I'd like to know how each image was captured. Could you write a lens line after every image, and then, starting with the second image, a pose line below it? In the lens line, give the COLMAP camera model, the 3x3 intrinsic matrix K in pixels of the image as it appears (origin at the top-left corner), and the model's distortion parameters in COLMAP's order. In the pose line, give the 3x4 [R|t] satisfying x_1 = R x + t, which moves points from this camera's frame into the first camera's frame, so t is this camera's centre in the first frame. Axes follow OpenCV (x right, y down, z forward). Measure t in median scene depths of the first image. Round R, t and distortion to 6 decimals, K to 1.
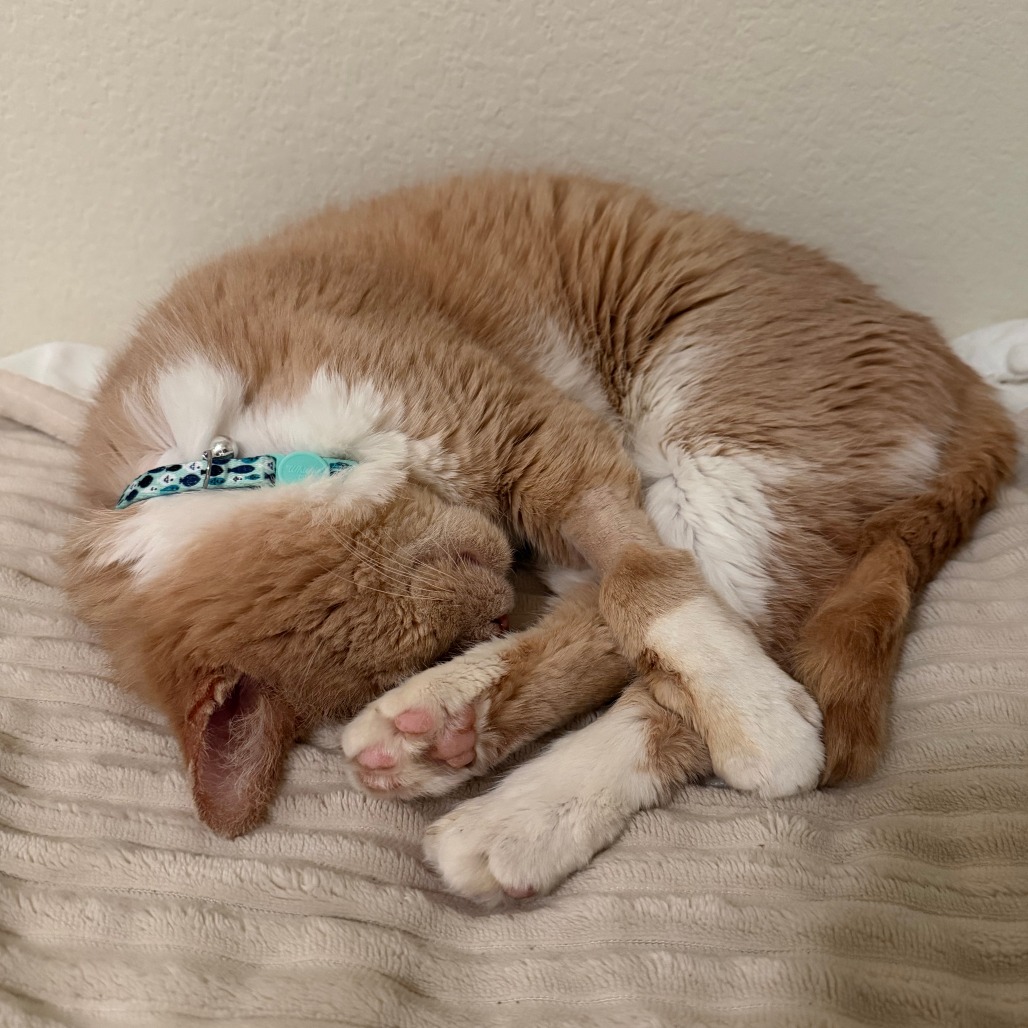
lens RADIAL K [[1028.3, 0, 513.8], [0, 1028.3, 513.9], [0, 0, 1]] dist [-0.027638, 0.000000]
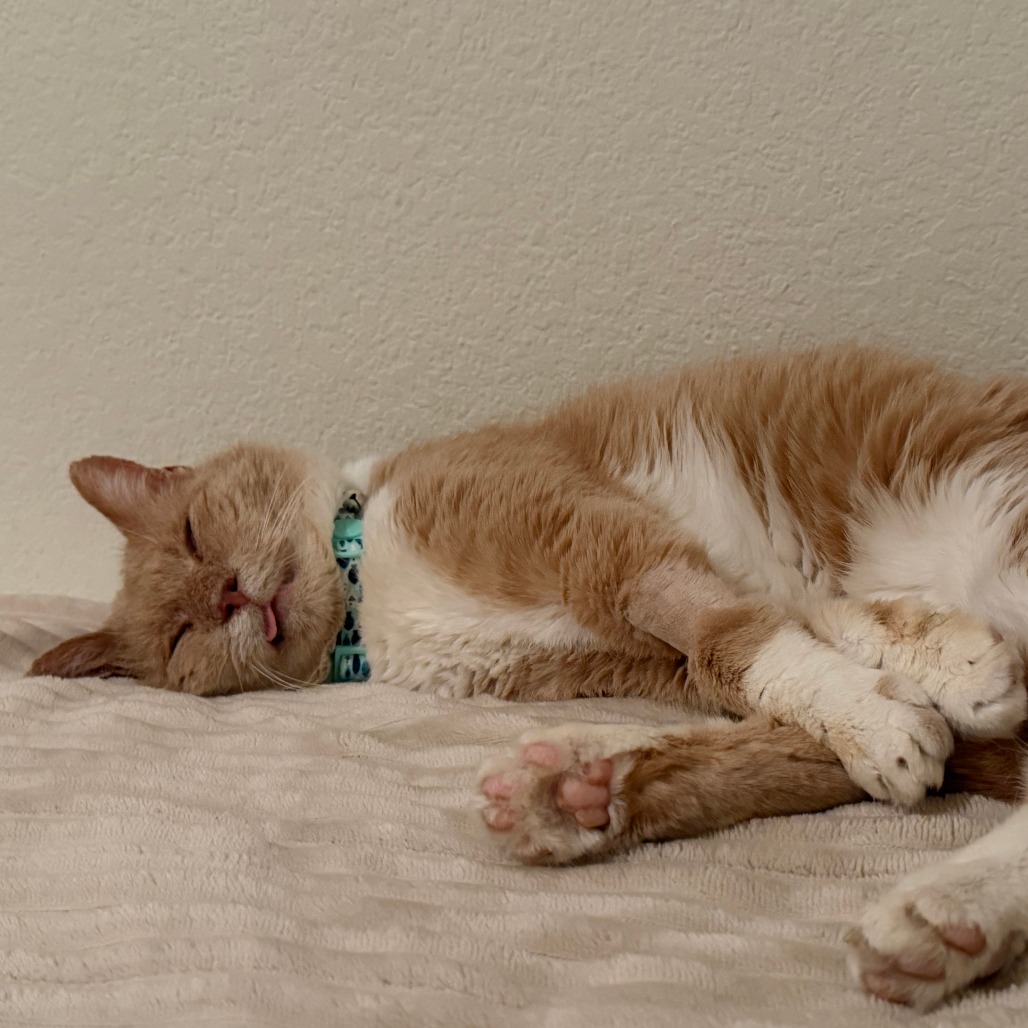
lens RADIAL K [[1753.9, 0, 514.1], [0, 1753.9, 514.2], [0, 0, 1]] dist [0.125994, 0.000000]
pose [[0.981426, -0.058482, -0.182711, 0.021026], [-0.007500, 0.939978, -0.341153, 0.317251], [0.191696, 0.336186, 0.922080, -0.390568]]
